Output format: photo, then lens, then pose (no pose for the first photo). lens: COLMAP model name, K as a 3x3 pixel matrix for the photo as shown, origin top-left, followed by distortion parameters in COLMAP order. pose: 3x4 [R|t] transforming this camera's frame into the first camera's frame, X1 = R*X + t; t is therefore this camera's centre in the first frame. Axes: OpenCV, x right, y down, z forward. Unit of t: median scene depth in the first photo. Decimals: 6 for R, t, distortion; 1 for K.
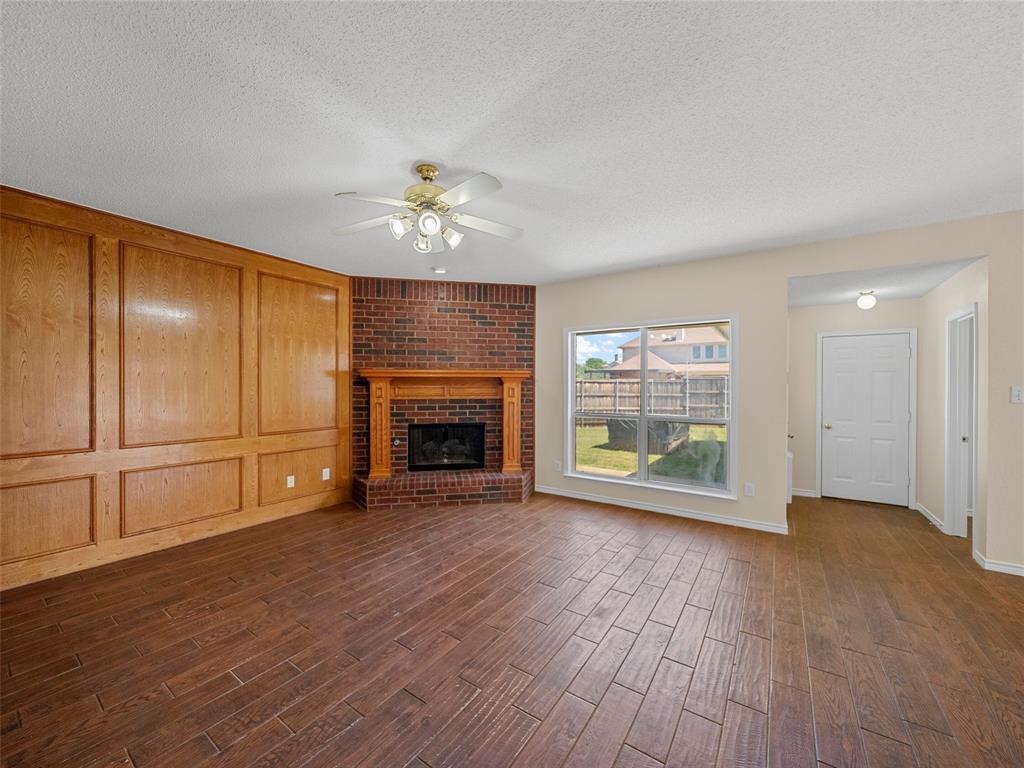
lens RADIAL K [[399.4, 0, 512.5], [0, 399.4, 380.2], [0, 0, 1]] dist [-0.004613, -0.000138]
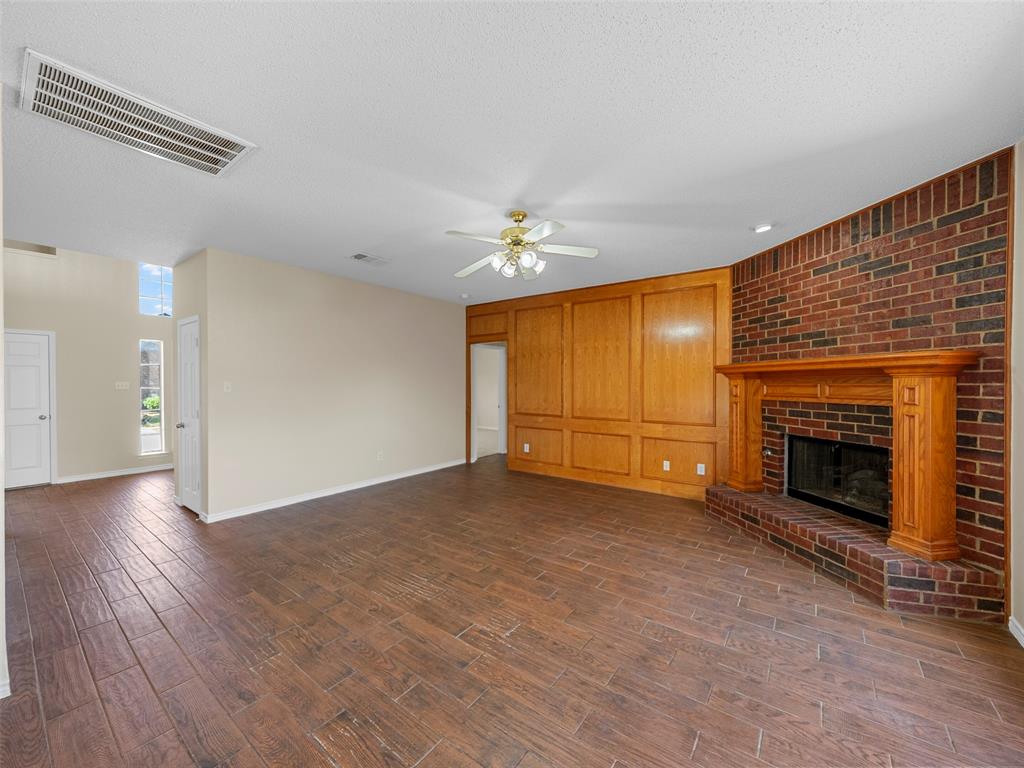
lens RADIAL K [[399.4, 0, 512.5], [0, 399.4, 380.2], [0, 0, 1]] dist [-0.004613, -0.000138]
pose [[-0.047684, -0.008044, -0.998830, 0.541384], [0.013545, 0.999870, -0.008699, 0.008290], [0.998771, -0.013944, -0.047569, 0.528218]]
